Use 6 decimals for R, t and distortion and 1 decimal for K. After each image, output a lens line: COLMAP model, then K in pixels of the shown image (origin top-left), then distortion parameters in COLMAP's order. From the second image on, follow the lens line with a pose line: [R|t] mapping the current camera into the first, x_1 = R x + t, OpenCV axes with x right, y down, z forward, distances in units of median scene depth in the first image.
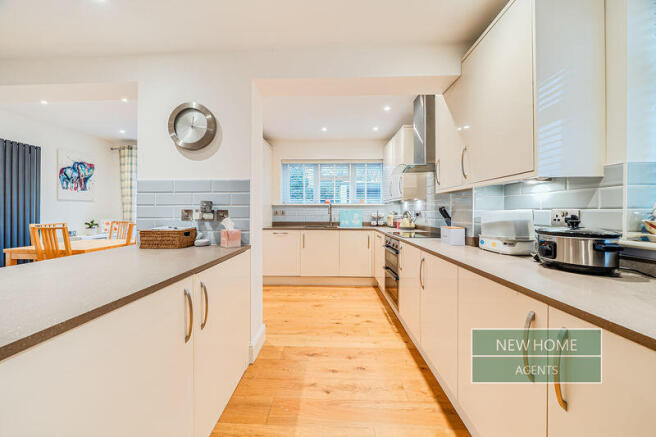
lens RADIAL K [[225.0, 0, 323.7], [0, 225.0, 211.4], [0, 0, 1]] dist [-0.004055, 0.000137]
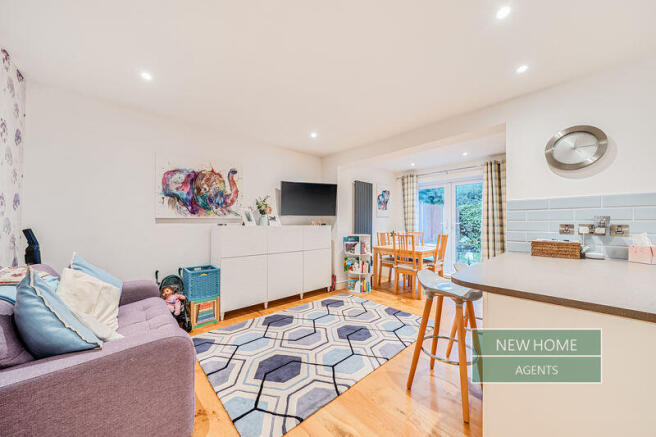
lens RADIAL K [[225.0, 0, 323.9], [0, 225.0, 220.4], [0, 0, 1]] dist [-0.004055, 0.000137]
pose [[0.706060, -0.006578, -0.708121, -0.507166], [-0.005633, 0.999873, -0.014905, -0.002507], [0.708130, 0.014513, 0.705933, -0.470184]]
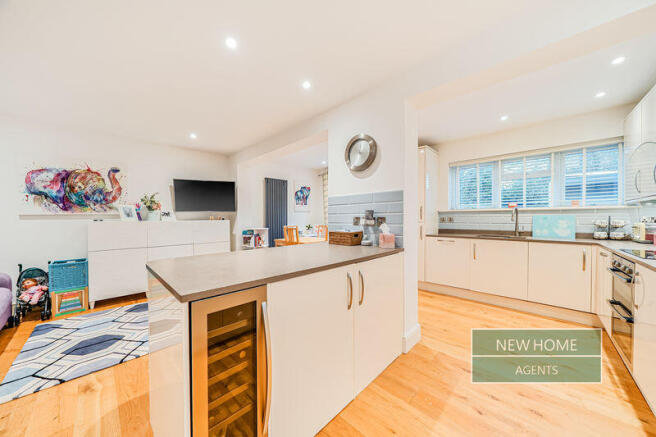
lens RADIAL K [[225.0, 0, 328.1], [0, 225.0, 218.8], [0, 0, 1]] dist [-0.004055, 0.000137]
pose [[0.744692, -0.002122, -0.667405, 0.108318], [0.004270, 0.999990, 0.001585, -0.000235], [0.667395, -0.004031, 0.744693, -0.067669]]
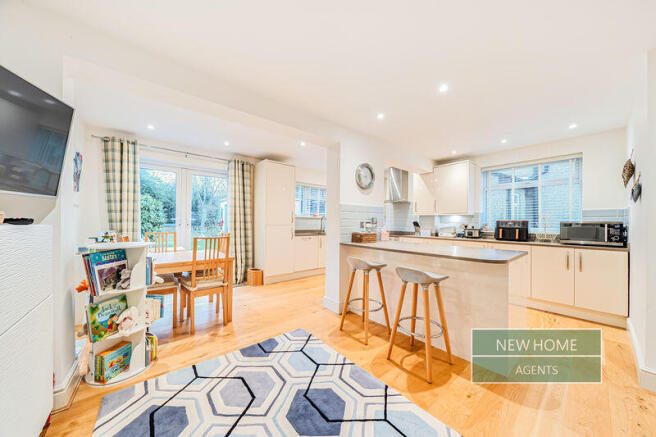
lens RADIAL K [[225.0, 0, 324.2], [0, 225.0, 218.2], [0, 0, 1]] dist [-0.004055, 0.000137]
pose [[0.750400, 0.018052, 0.660738, -1.520493], [-0.009497, 0.999818, -0.016530, -0.004936], [-0.660916, 0.006129, 0.750435, -0.108263]]
